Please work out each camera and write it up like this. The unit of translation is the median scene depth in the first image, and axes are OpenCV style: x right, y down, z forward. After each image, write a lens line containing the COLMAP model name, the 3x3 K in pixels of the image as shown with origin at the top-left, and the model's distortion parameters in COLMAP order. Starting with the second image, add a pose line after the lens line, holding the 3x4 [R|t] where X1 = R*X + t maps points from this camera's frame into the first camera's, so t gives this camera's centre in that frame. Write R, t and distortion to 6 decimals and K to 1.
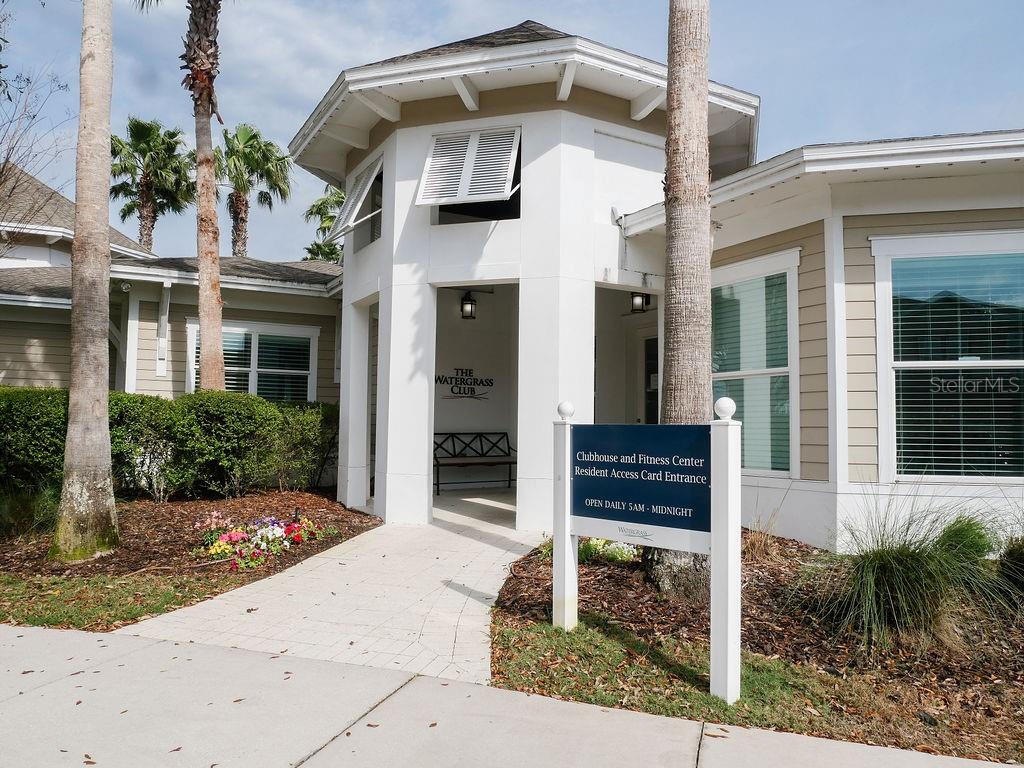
lens RADIAL K [[729.2, 0, 512.0], [0, 729.2, 384.0], [0, 0, 1]] dist [0.004632, 0.001596]
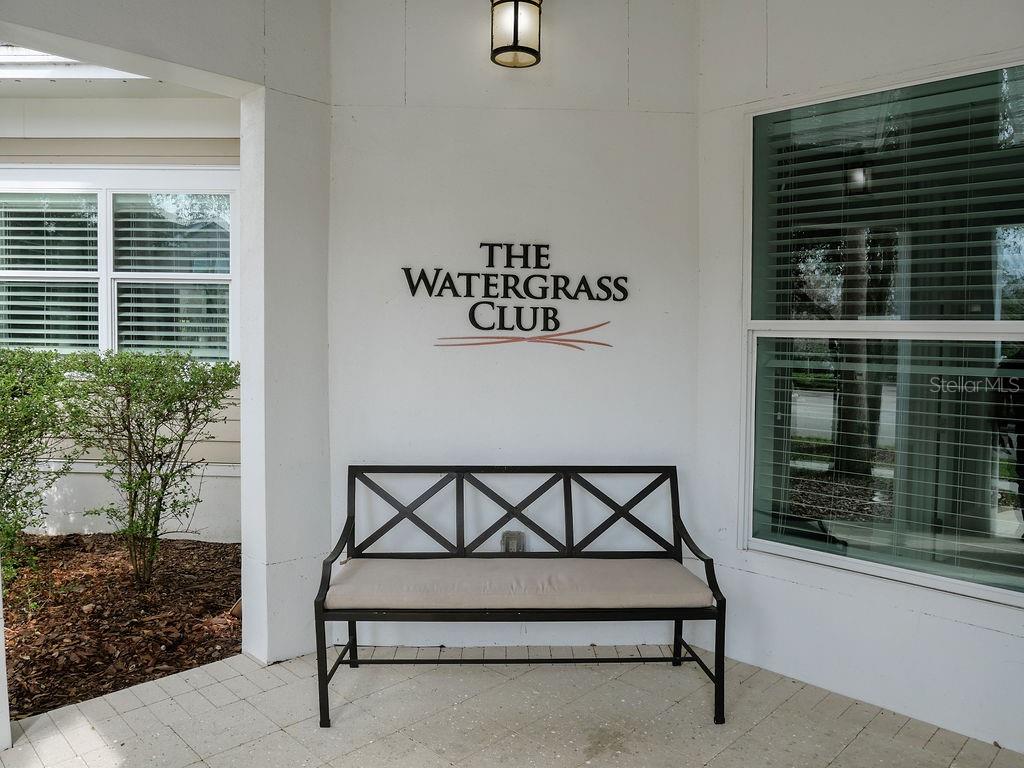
lens RADIAL K [[780.2, 0, 512.7], [0, 780.2, 364.4], [0, 0, 1]] dist [0.000360, 0.000073]
pose [[0.869323, 0.016512, -0.493969, 0.086149], [0.028910, 0.996032, 0.084172, 0.000998], [0.493399, -0.087453, 0.865395, 0.720319]]
